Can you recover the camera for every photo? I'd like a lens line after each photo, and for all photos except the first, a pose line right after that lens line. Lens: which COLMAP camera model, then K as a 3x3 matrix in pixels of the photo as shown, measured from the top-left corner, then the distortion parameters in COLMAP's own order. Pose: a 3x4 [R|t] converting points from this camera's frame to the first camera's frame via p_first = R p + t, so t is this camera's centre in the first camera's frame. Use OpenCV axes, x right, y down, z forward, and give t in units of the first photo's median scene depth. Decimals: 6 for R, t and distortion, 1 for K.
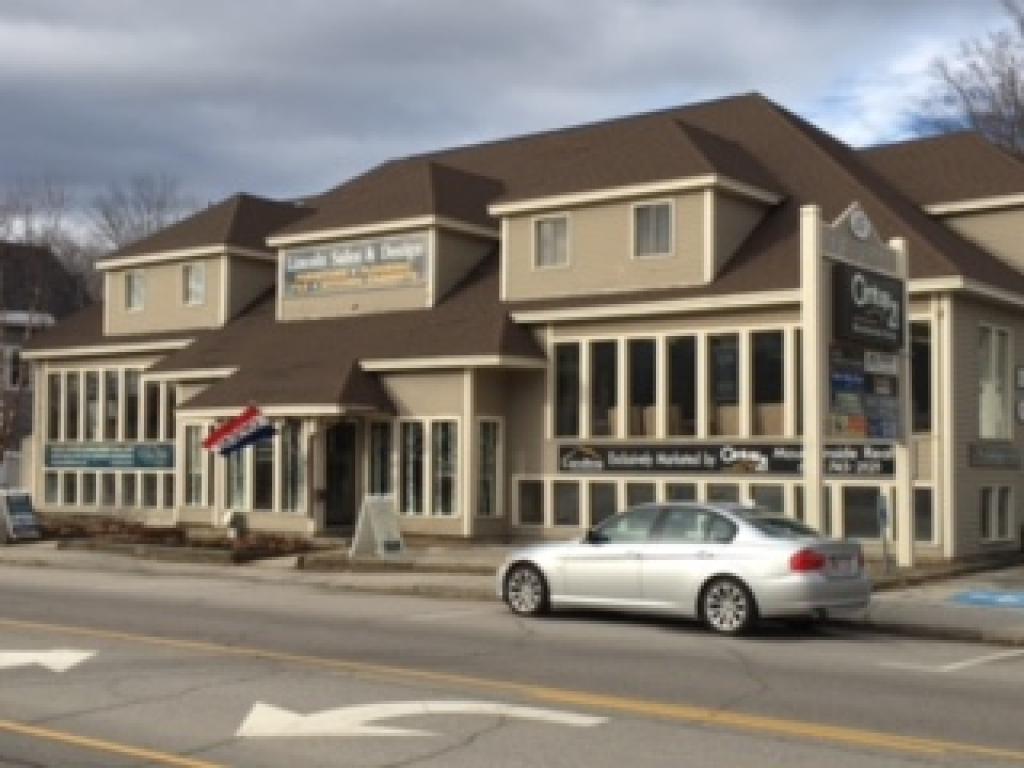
lens RADIAL K [[1398.4, 0, 512.0], [0, 1398.4, 384.0], [0, 0, 1]] dist [-0.007766, -0.008172]
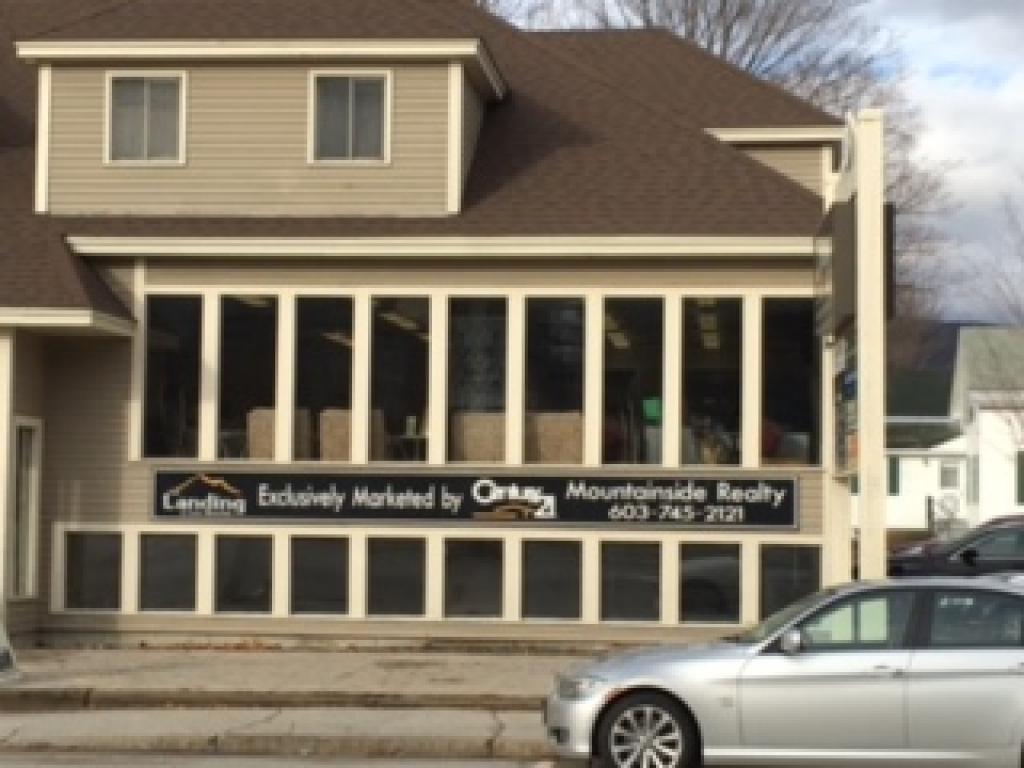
lens RADIAL K [[1976.2, 0, 512.0], [0, 1976.2, 384.0], [0, 0, 1]] dist [0.004645, 0.013813]
pose [[0.827254, 0.040497, 0.560366, -0.312998], [-0.040732, 0.999097, -0.012073, 0.012020], [-0.560349, -0.012837, 0.828157, 0.250655]]
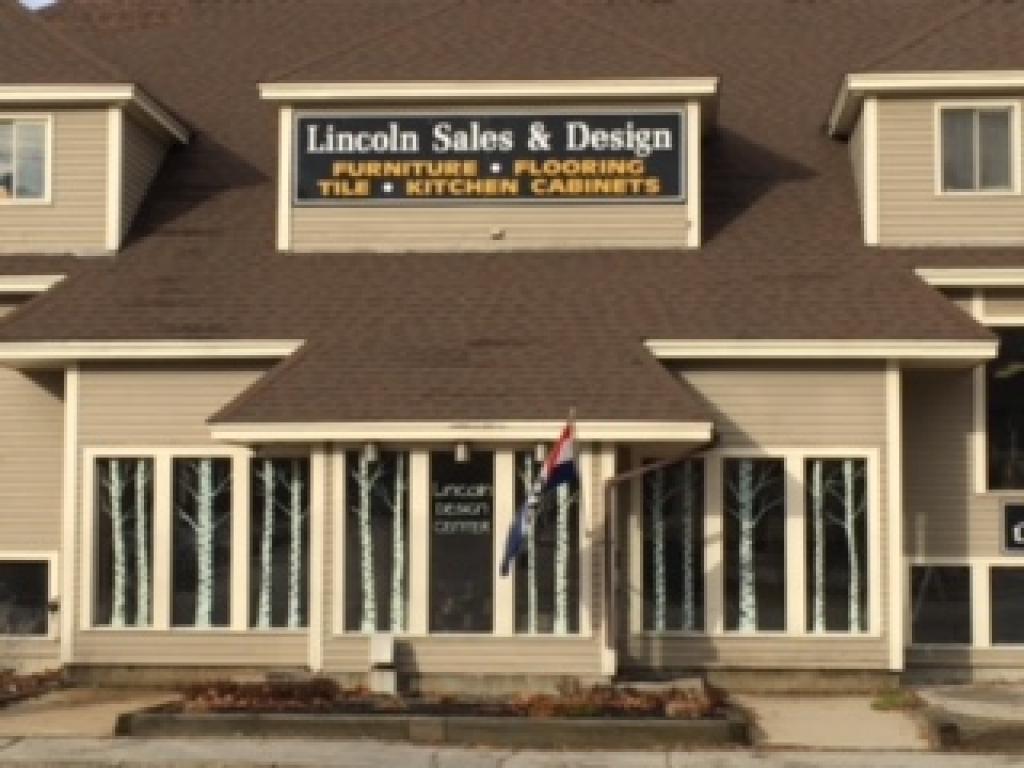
lens RADIAL K [[1913.4, 0, 512.0], [0, 1913.4, 384.0], [0, 0, 1]] dist [0.029866, -0.010976]
pose [[0.825053, 0.040430, 0.563607, -0.595887], [-0.029978, 0.999164, -0.027789, 0.023336], [-0.564260, 0.006032, 0.825575, 0.480605]]
